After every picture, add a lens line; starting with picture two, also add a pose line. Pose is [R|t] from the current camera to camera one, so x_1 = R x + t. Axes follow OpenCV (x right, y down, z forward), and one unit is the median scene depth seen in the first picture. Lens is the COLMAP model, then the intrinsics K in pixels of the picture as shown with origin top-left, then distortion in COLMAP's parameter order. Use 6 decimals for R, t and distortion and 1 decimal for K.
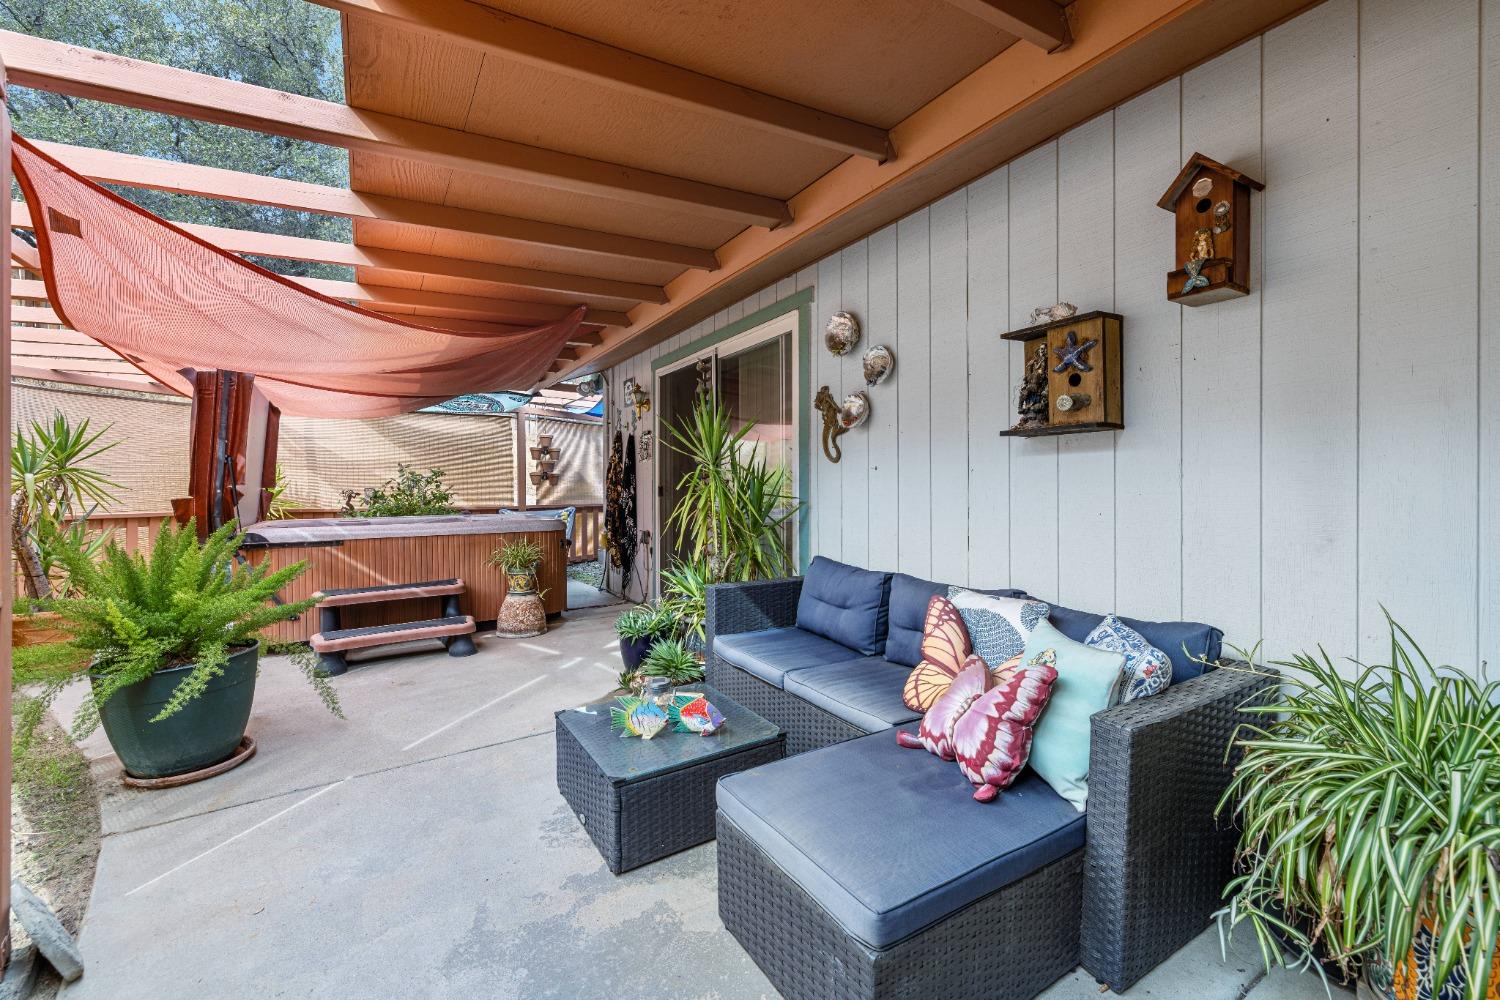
lens RADIAL K [[633.5, 0, 750.0], [0, 633.5, 500.0], [0, 0, 1]] dist [0.000470, 0.000053]
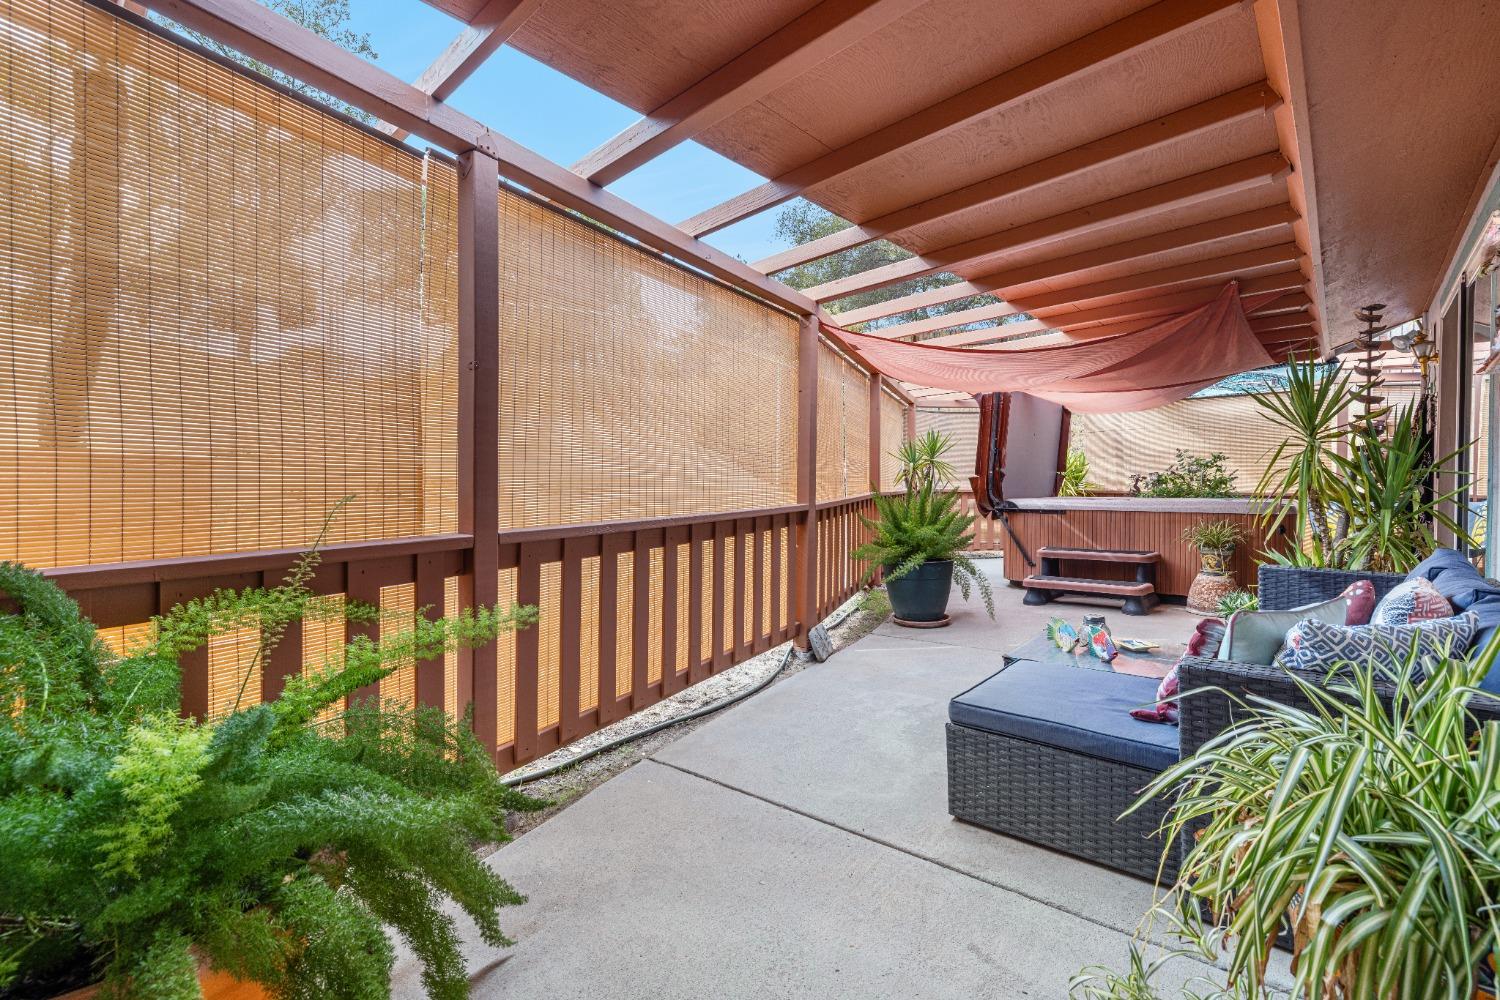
lens RADIAL K [[686.3, 0, 750.0], [0, 686.3, 500.0], [0, 0, 1]] dist [0.000072, 0.000046]
pose [[0.284860, 0.029926, -0.958102, 0.516525], [-0.021067, 0.999467, 0.024954, 0.021550], [0.958337, 0.013076, 0.285339, -0.017399]]
